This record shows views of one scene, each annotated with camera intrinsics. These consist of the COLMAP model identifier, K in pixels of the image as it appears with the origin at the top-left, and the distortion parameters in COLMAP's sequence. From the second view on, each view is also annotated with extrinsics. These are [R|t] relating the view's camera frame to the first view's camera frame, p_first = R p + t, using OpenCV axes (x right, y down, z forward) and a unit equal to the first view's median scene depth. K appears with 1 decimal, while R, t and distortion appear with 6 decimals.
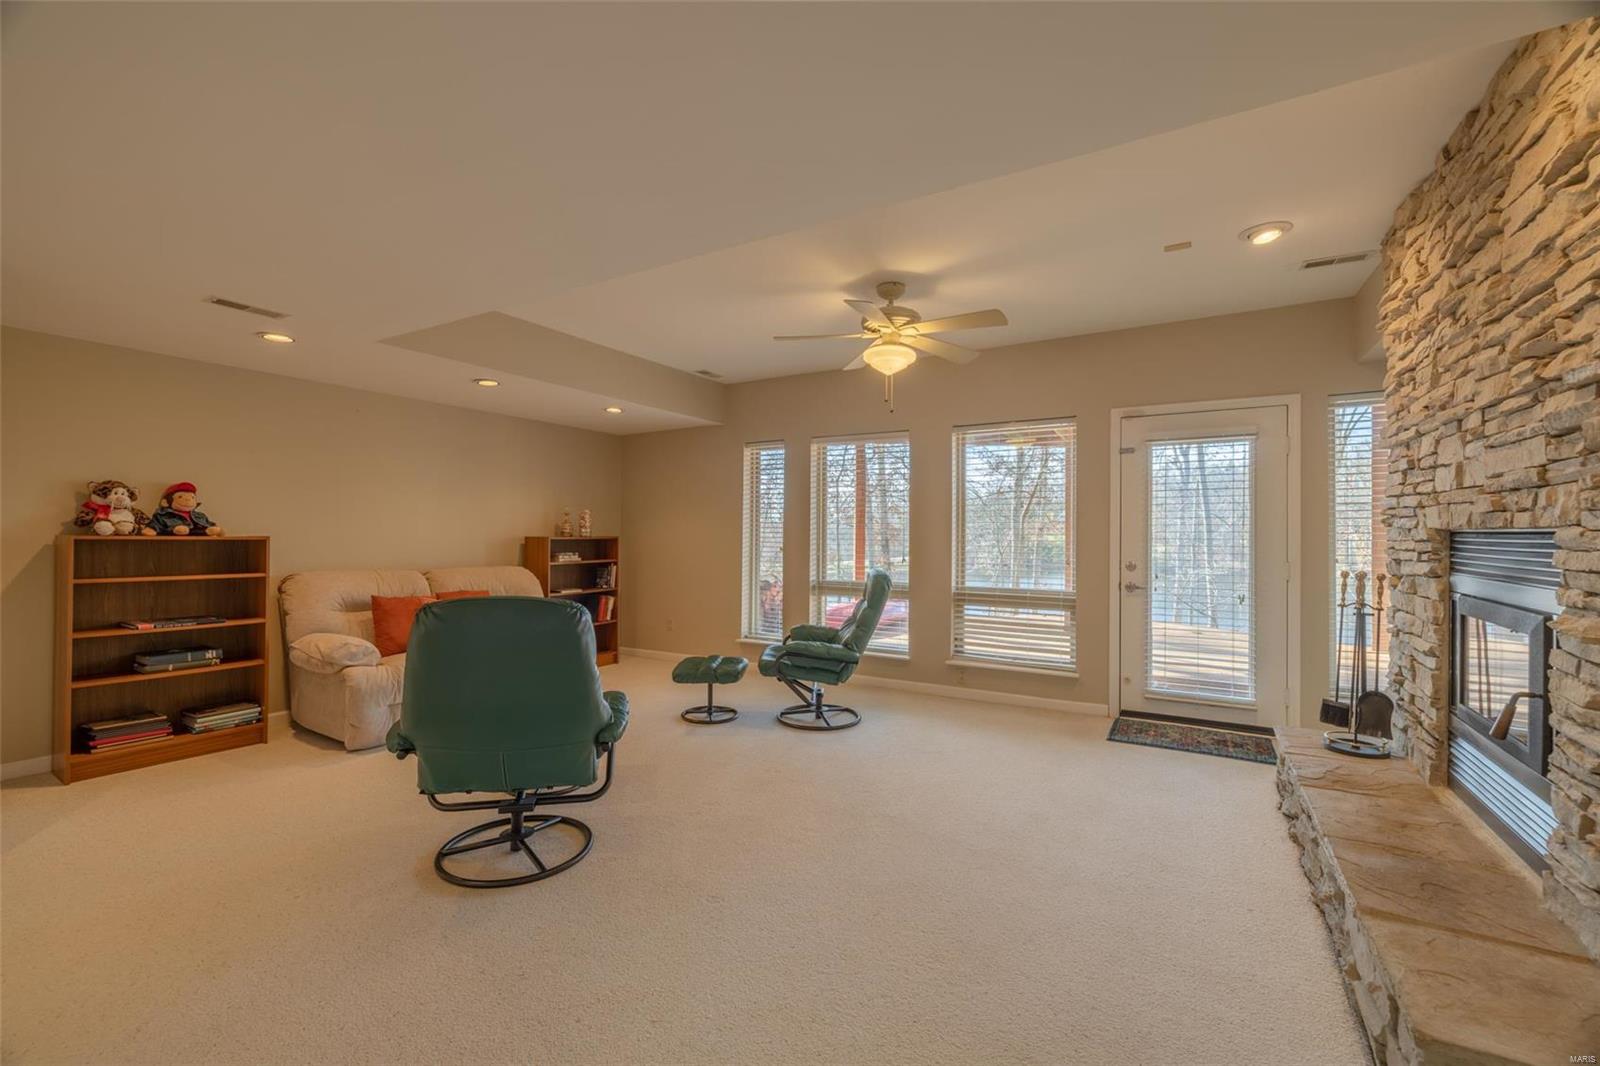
lens RADIAL K [[659.4, 0, 793.3], [0, 659.4, 537.9], [0, 0, 1]] dist [0.003722, 0.000310]
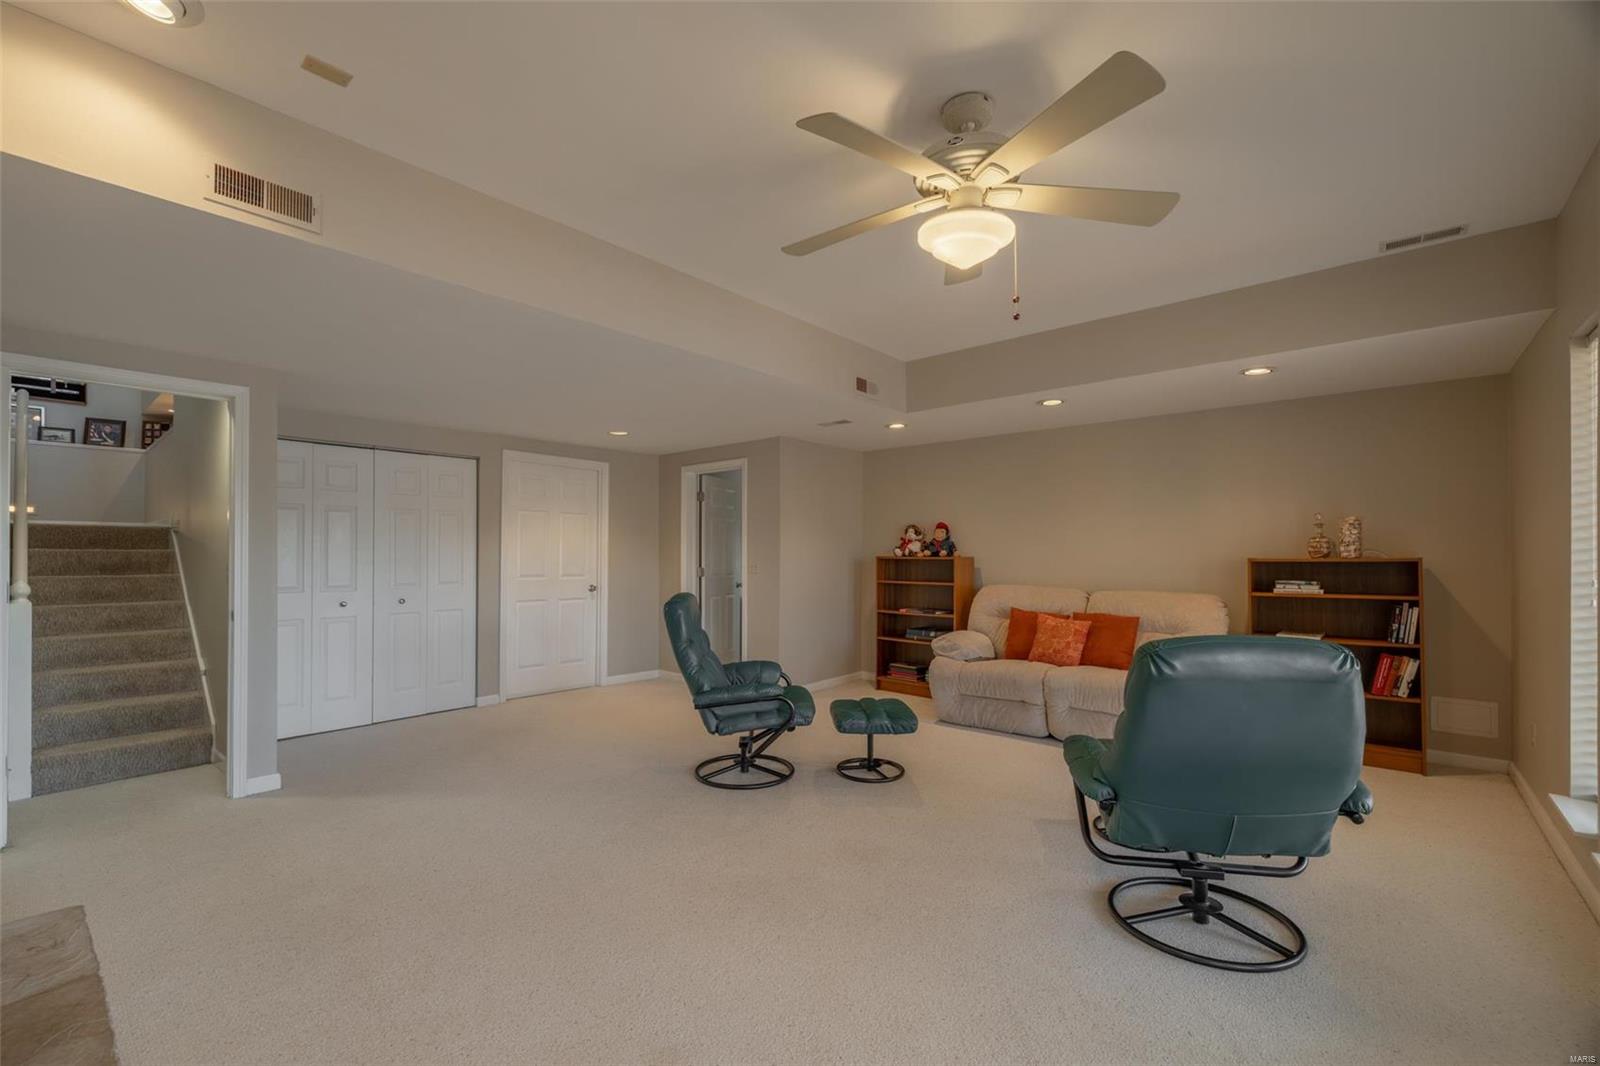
lens RADIAL K [[659.4, 0, 793.4], [0, 659.4, 538.1], [0, 0, 1]] dist [0.003722, 0.000310]
pose [[-0.155999, -0.020286, -0.987549, 0.457754], [0.003652, 0.999770, -0.021114, -0.010662], [0.987751, -0.006900, -0.155889, 0.615359]]
